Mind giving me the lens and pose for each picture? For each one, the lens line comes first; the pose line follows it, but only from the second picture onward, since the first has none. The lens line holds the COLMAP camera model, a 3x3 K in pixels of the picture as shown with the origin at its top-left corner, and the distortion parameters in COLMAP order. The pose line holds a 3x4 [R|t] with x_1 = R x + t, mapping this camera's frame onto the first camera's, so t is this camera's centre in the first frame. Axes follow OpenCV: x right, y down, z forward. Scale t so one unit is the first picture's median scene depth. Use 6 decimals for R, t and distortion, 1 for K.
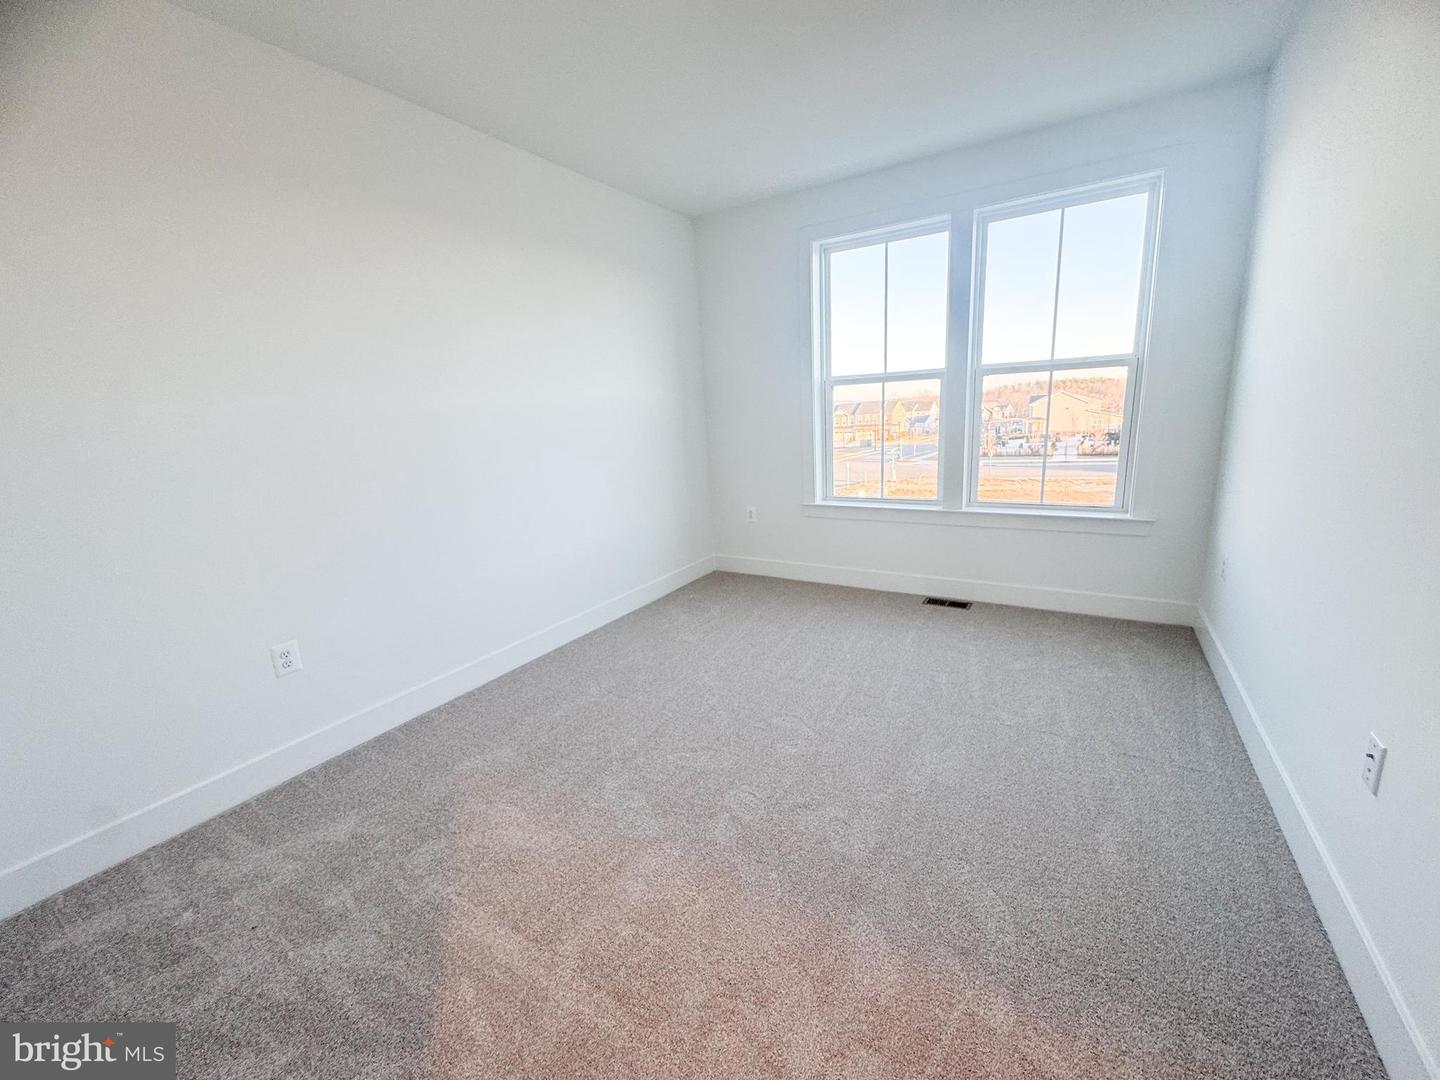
lens RADIAL K [[580.4, 0, 718.9], [0, 580.4, 537.3], [0, 0, 1]] dist [0.000931, 0.000670]
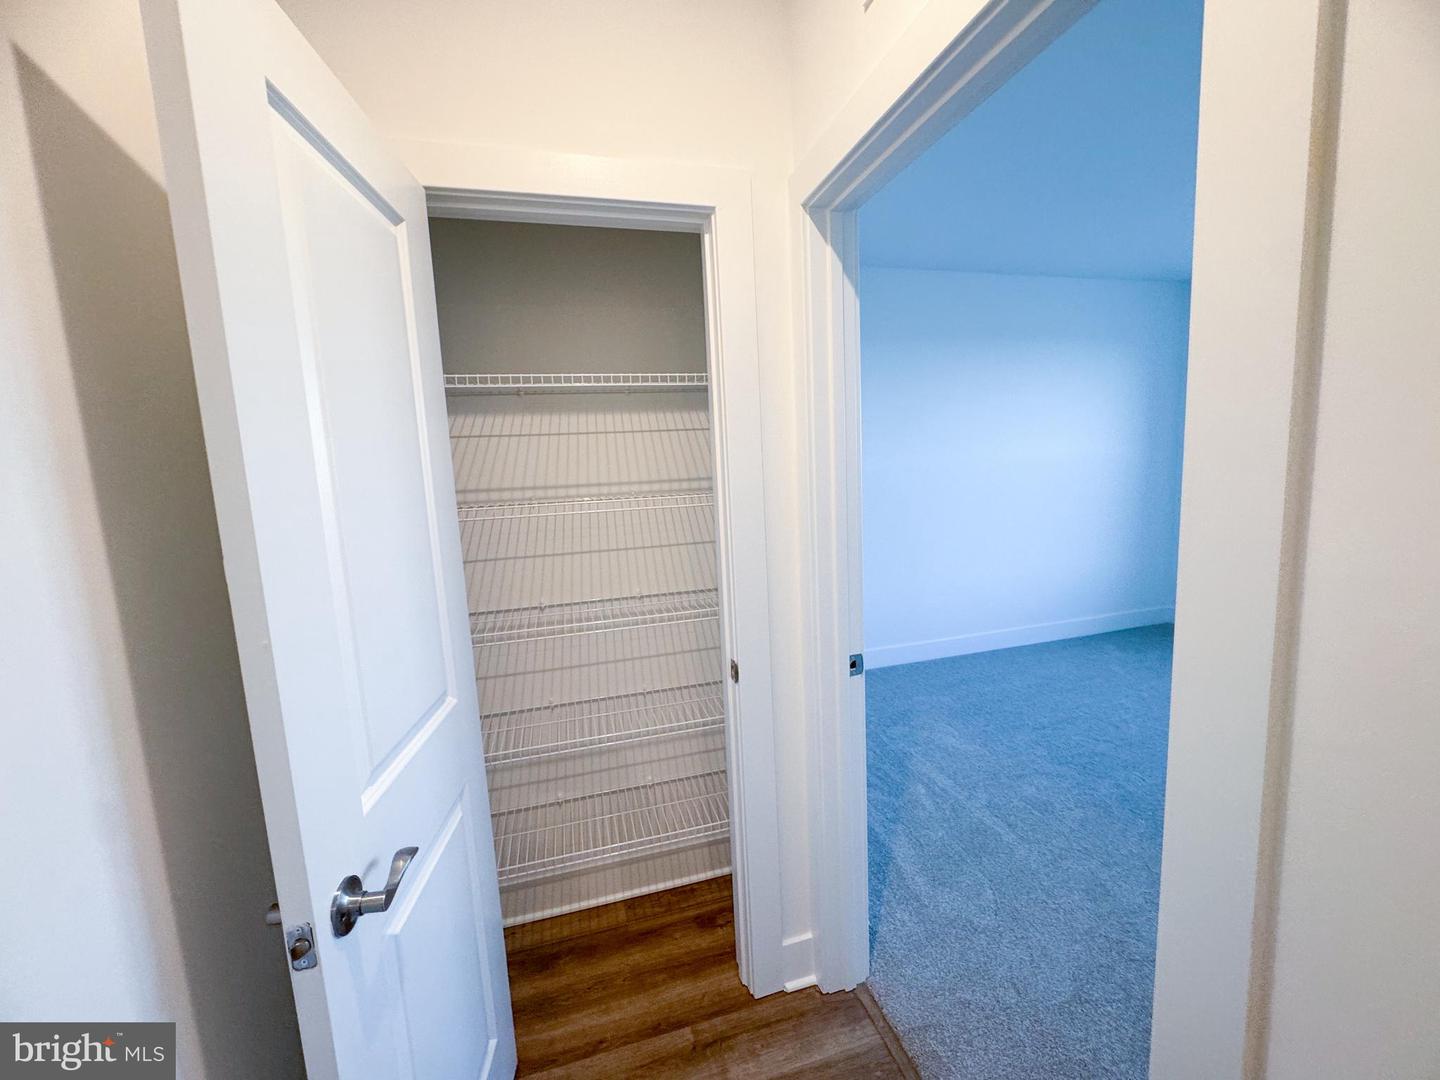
lens RADIAL K [[580.4, 0, 718.1], [0, 580.4, 539.5], [0, 0, 1]] dist [0.000931, 0.000670]
pose [[0.742000, 0.105781, -0.662001, 0.082571], [-0.140011, 0.990149, 0.001285, 0.028985], [0.655616, 0.091734, 0.749501, -0.319946]]
